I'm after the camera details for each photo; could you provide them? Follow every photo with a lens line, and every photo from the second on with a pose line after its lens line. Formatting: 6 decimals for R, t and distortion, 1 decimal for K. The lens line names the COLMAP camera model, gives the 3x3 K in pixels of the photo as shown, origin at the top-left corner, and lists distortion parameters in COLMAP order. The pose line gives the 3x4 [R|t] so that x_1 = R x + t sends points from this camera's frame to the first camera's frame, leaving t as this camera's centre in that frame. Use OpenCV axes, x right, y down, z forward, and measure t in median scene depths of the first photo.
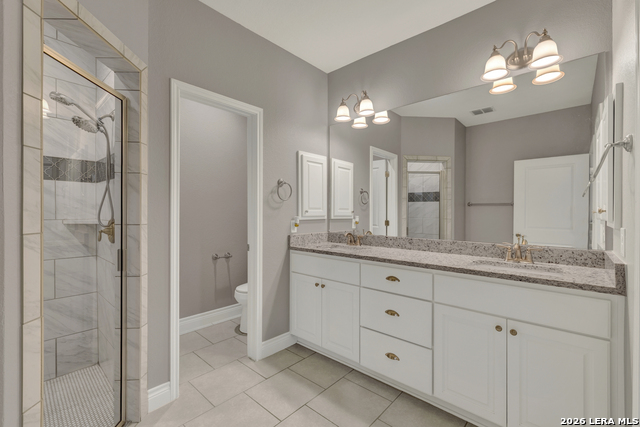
lens RADIAL K [[275.6, 0, 317.0], [0, 275.6, 212.3], [0, 0, 1]] dist [-0.001465, 0.000654]
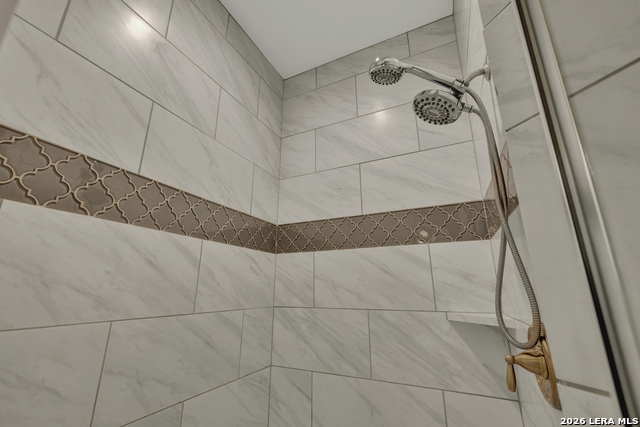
lens RADIAL K [[275.6, 0, 318.1], [0, 275.6, 212.3], [0, 0, 1]] dist [-0.001465, 0.000654]
pose [[0.285938, -0.262085, -0.921711, -0.376885], [-0.003244, 0.961601, -0.274434, -0.011249], [0.958243, 0.081461, 0.274108, 0.507975]]
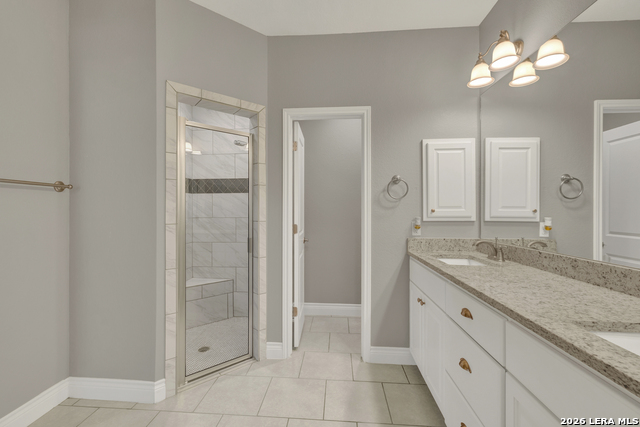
lens RADIAL K [[275.6, 0, 315.1], [0, 275.6, 211.7], [0, 0, 1]] dist [-0.001465, 0.000654]
pose [[0.619285, -0.003967, -0.785156, 0.417695], [0.002253, 0.999992, -0.003276, 0.000558], [0.785163, 0.000259, 0.619289, 0.228391]]
